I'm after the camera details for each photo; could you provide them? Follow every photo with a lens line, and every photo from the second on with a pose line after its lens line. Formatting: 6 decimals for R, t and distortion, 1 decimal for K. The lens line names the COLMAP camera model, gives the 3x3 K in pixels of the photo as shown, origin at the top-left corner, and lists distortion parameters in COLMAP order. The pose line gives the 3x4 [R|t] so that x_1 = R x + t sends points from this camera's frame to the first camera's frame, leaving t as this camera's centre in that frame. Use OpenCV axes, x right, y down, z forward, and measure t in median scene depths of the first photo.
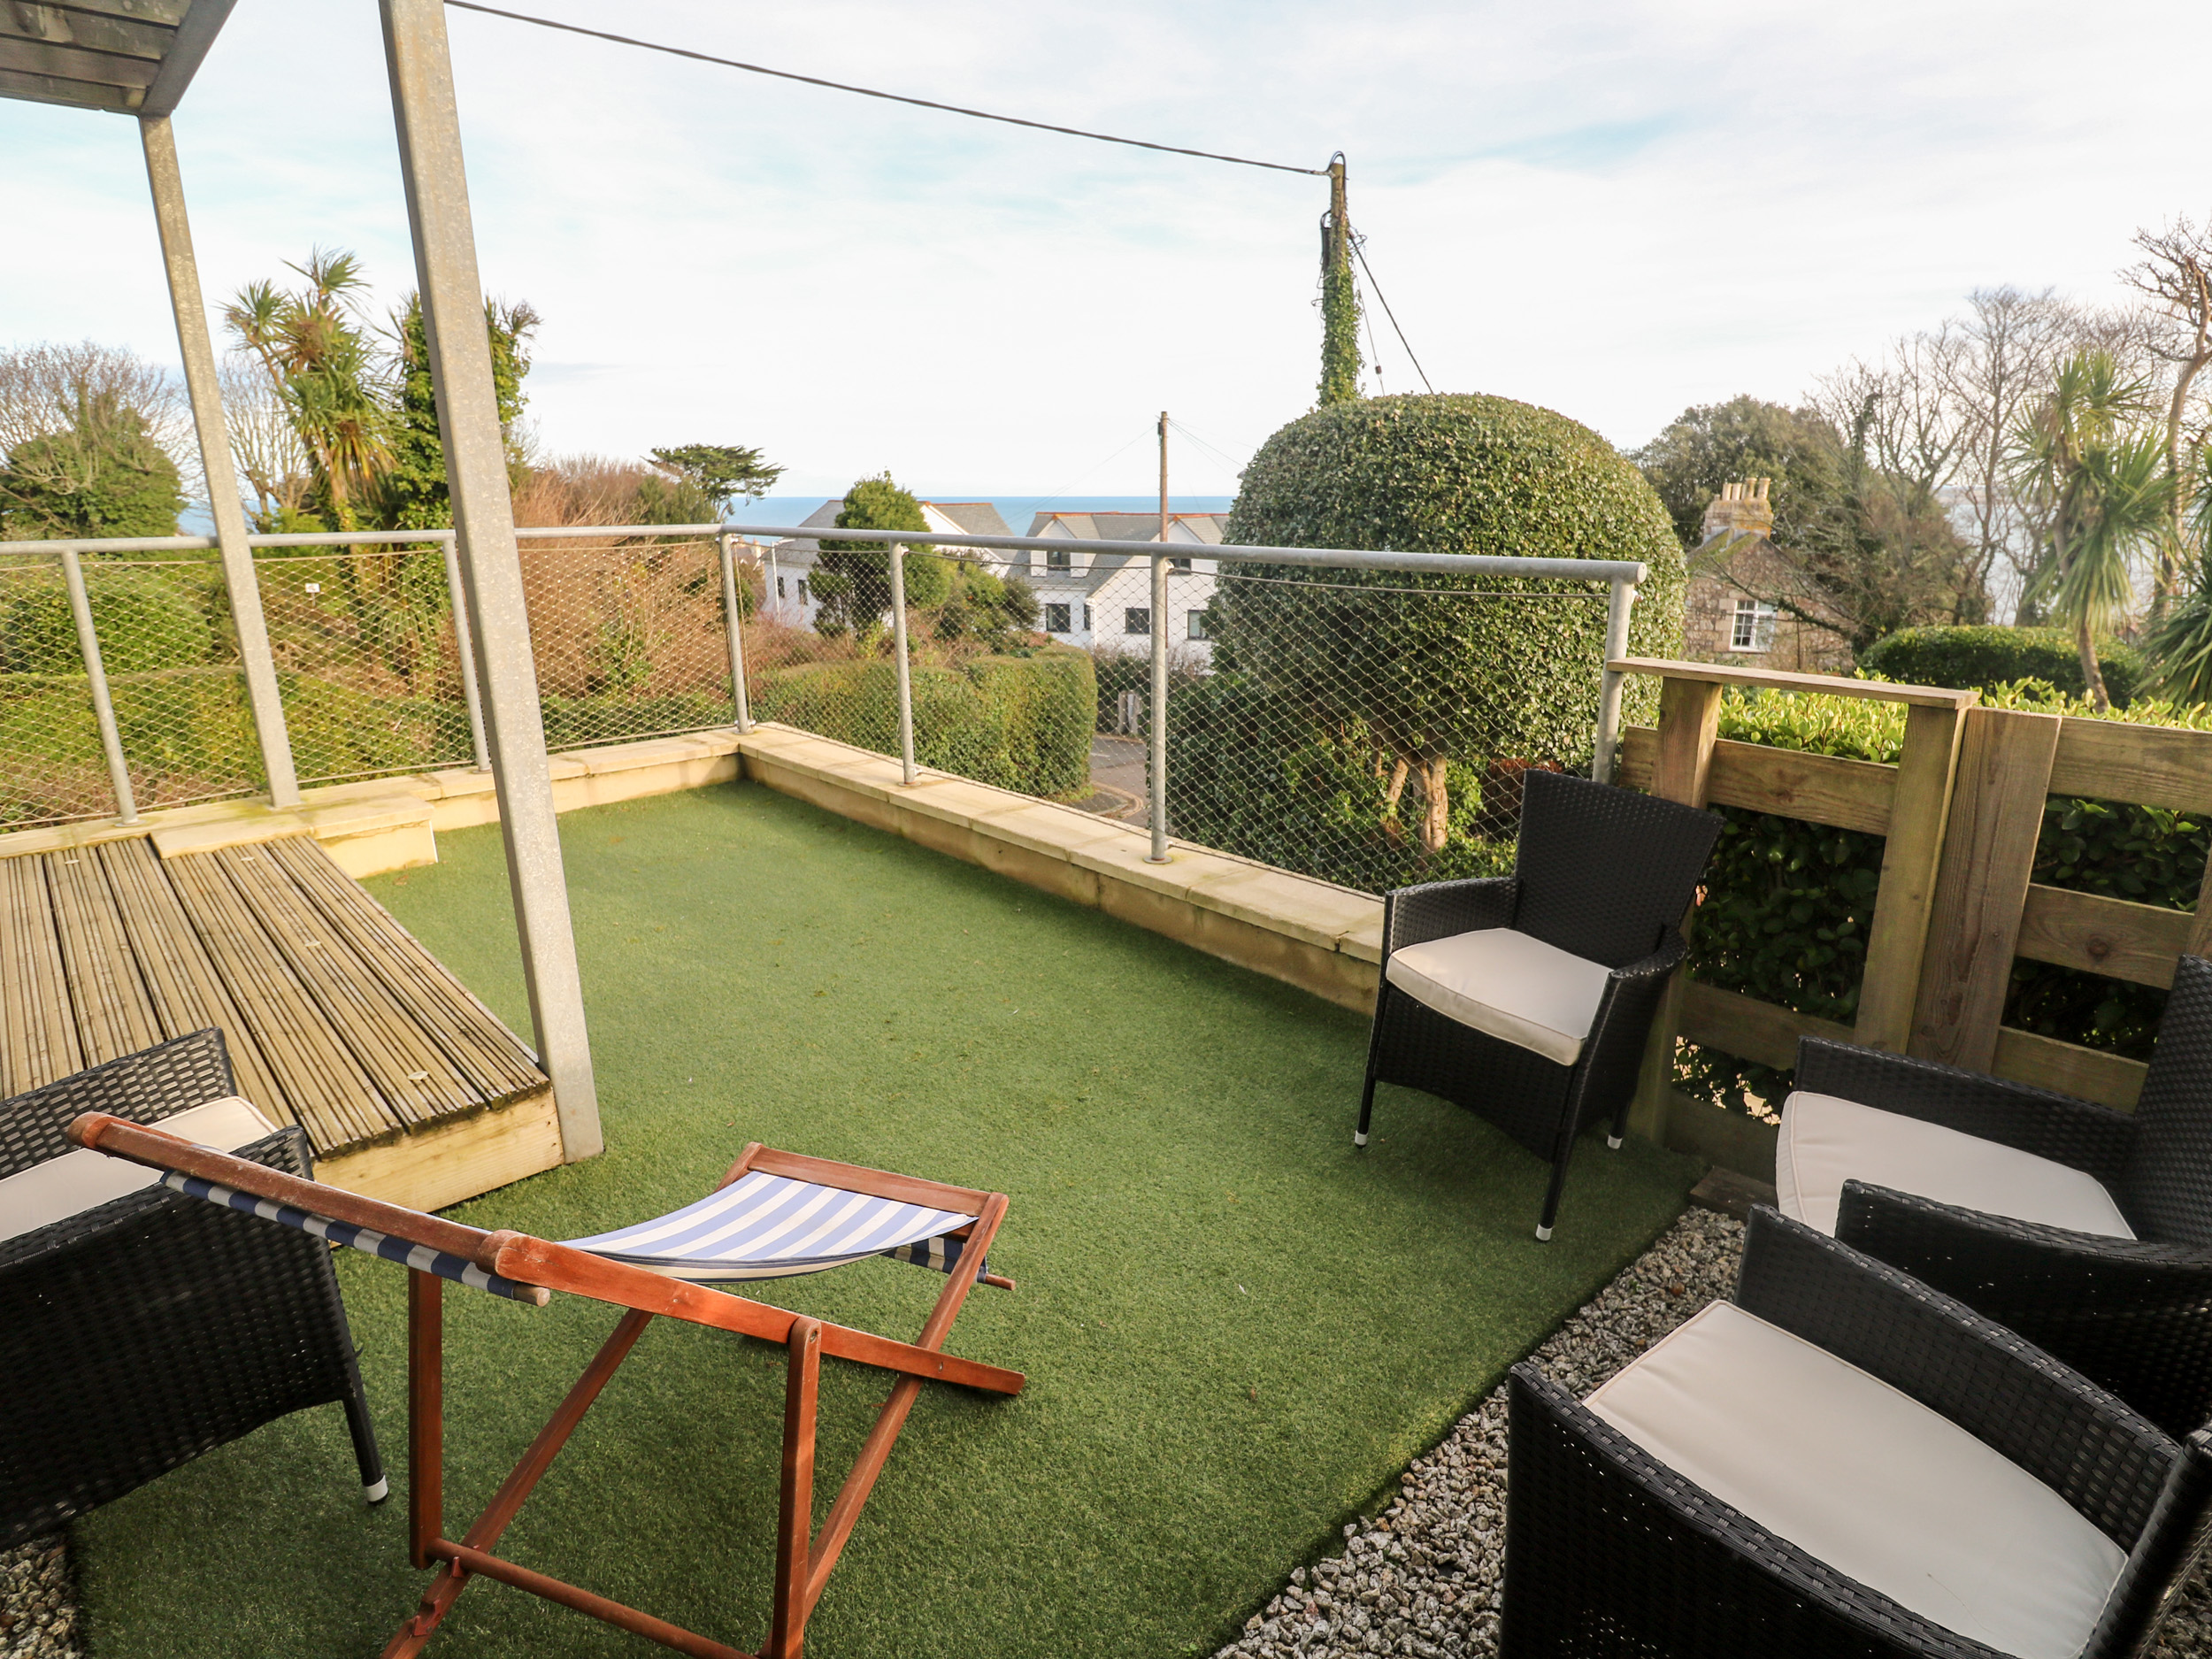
lens RADIAL K [[1210.3, 0, 1187.6], [0, 1210.3, 864.6], [0, 0, 1]] dist [-0.007112, -0.008215]
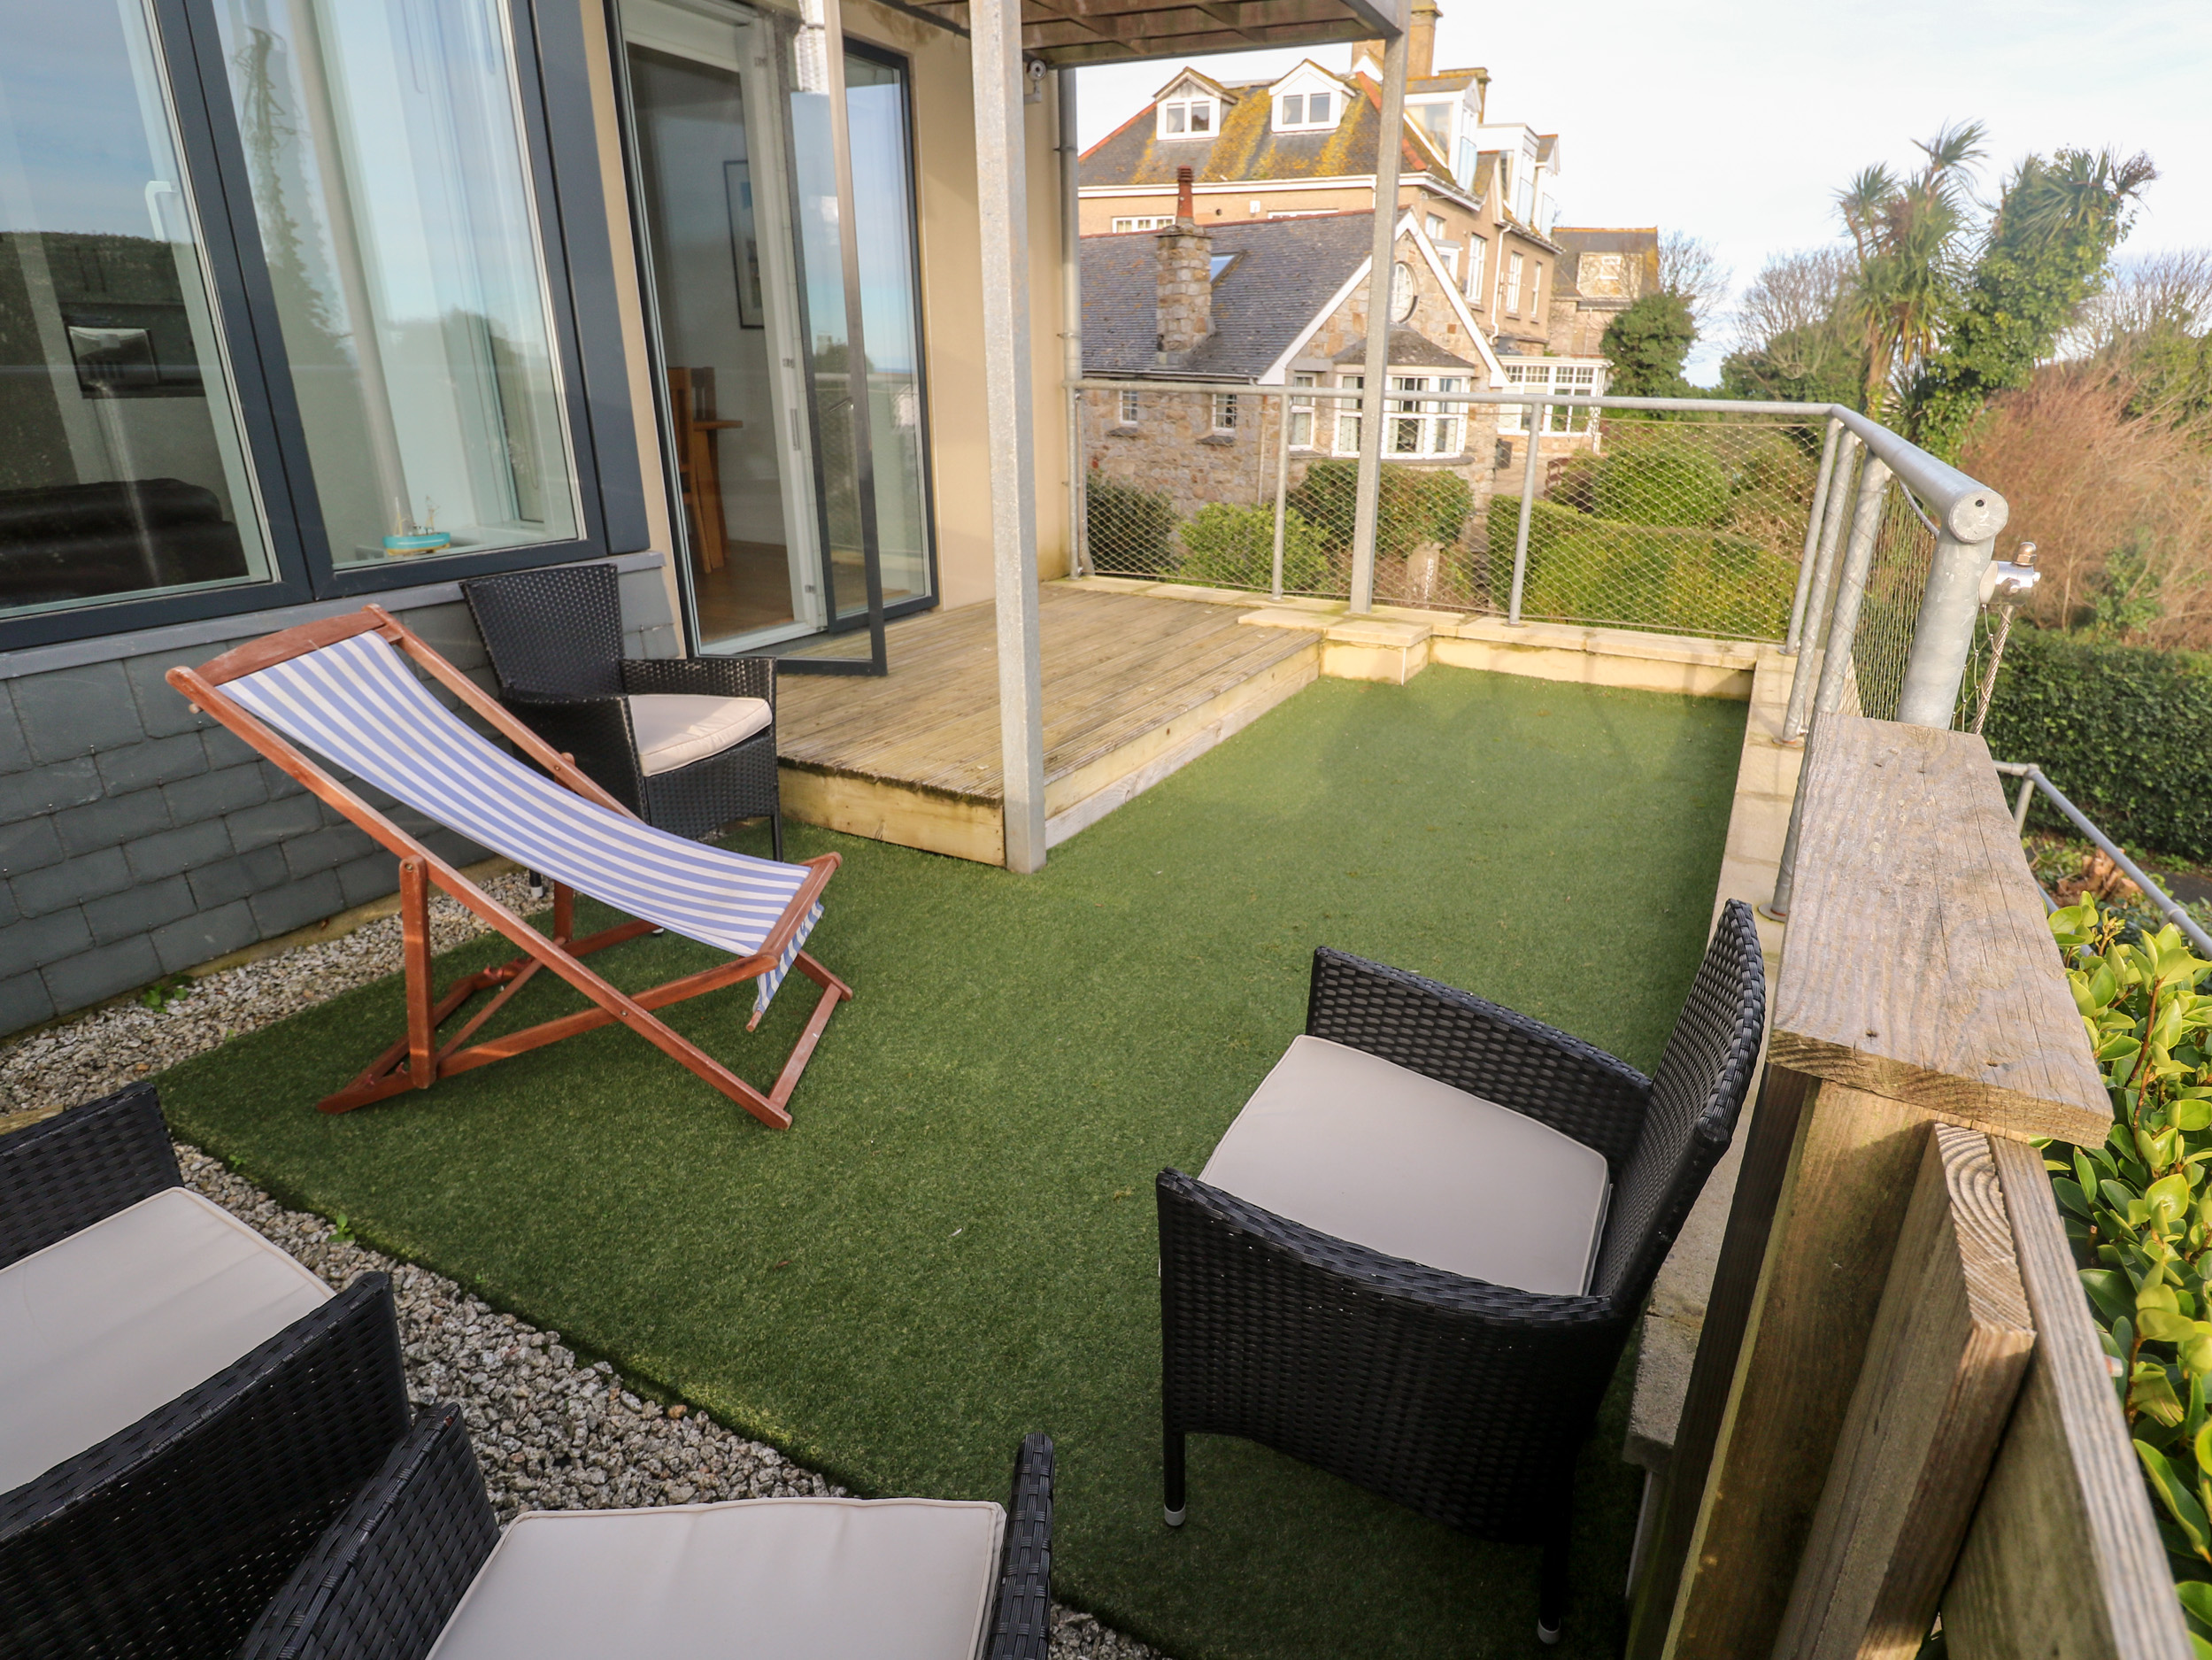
lens RADIAL K [[1210.4, 0, 1112.5], [0, 1210.4, 830.9], [0, 0, 1]] dist [-0.007112, -0.008215]
pose [[0.299845, 0.347507, -0.888444, 0.133979], [-0.300187, 0.918356, 0.257895, -0.032270], [0.905528, 0.189371, 0.379681, 0.123910]]
